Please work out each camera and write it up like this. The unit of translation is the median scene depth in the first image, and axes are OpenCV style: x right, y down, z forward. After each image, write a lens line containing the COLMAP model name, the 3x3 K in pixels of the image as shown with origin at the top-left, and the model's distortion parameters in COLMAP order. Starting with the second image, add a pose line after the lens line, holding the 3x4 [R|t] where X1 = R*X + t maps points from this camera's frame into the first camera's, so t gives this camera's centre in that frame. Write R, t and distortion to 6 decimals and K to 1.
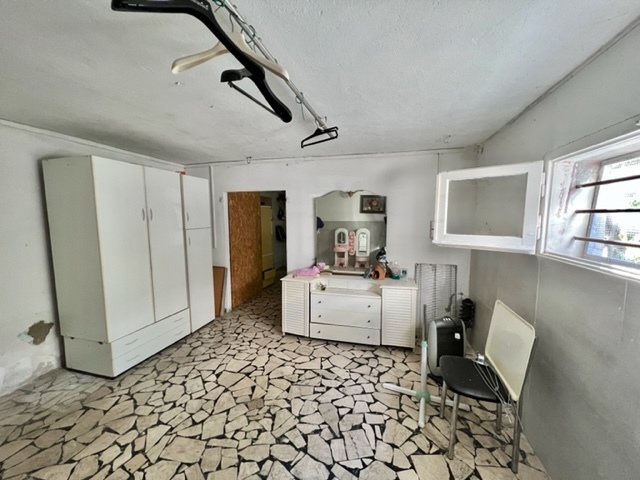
lens RADIAL K [[254.2, 0, 321.1], [0, 254.2, 240.8], [0, 0, 1]] dist [-0.002032, 0.000420]
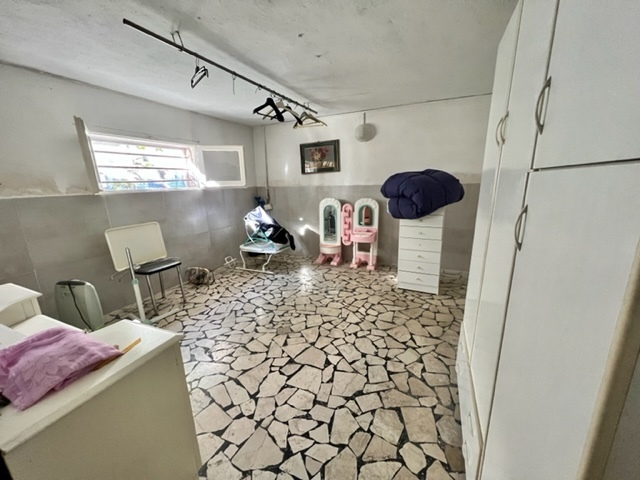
lens RADIAL K [[254.2, 0, 321.1], [0, 254.2, 240.8], [0, 0, 1]] dist [-0.002032, 0.000420]
pose [[-0.988188, -0.013590, 0.152643, -0.571408], [0.036490, 0.946545, 0.320500, -0.094241], [-0.148840, 0.322285, -0.934869, 1.850163]]
